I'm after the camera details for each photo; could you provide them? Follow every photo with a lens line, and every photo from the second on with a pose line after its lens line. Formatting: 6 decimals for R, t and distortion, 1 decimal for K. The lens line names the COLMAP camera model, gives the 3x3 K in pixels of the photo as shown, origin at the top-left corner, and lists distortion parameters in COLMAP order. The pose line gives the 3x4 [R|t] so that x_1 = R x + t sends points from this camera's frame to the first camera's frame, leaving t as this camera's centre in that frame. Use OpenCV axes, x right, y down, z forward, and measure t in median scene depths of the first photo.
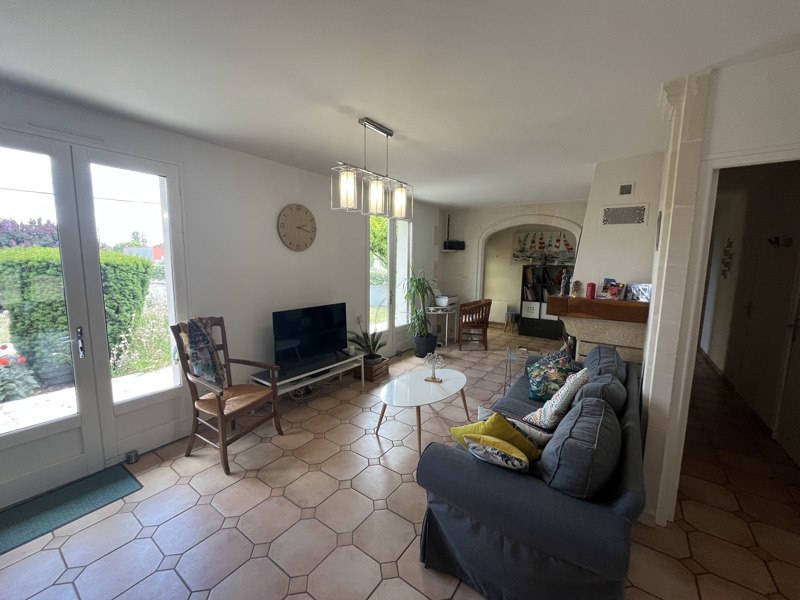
lens RADIAL K [[322.2, 0, 400.6], [0, 322.2, 300.2], [0, 0, 1]] dist [-0.003231, -0.000301]
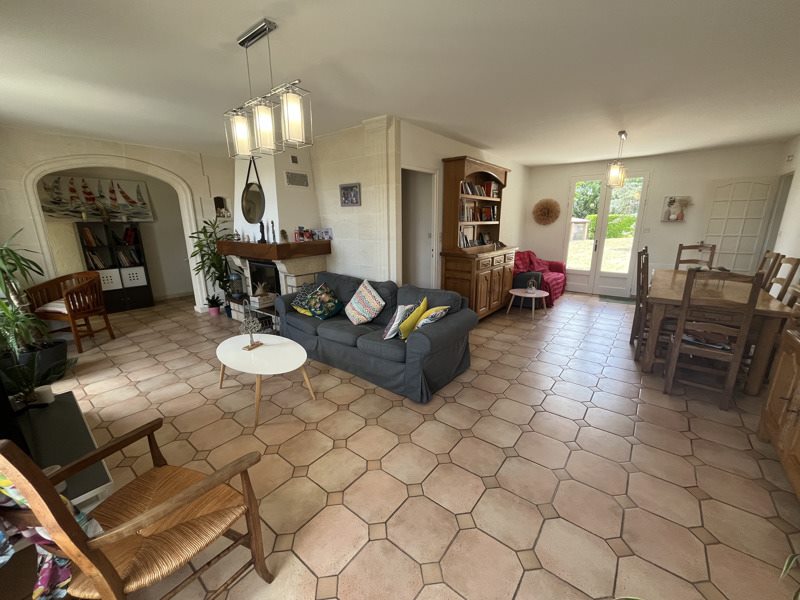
lens RADIAL K [[322.2, 0, 400.3], [0, 322.2, 299.3], [0, 0, 1]] dist [-0.003231, -0.000301]
pose [[0.054047, -0.252188, 0.966168, -0.765931], [0.132765, 0.960806, 0.243361, -0.048453], [-0.989673, 0.115121, 0.085411, 0.523696]]
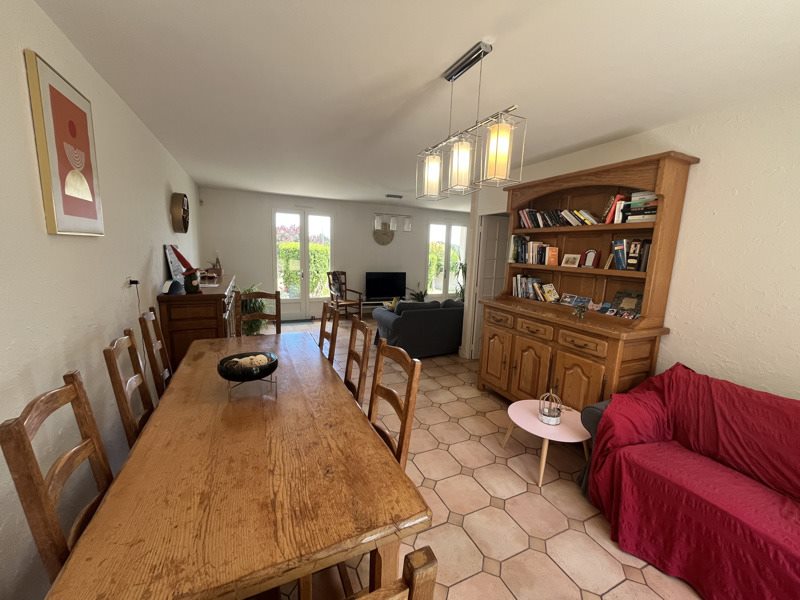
lens RADIAL K [[322.2, 0, 399.3], [0, 322.2, 300.8], [0, 0, 1]] dist [-0.003231, -0.000301]
pose [[0.870238, 0.092679, -0.483835, 0.616119], [-0.083097, 0.995687, 0.041265, 0.083209], [0.485572, 0.004294, 0.874186, -0.578763]]
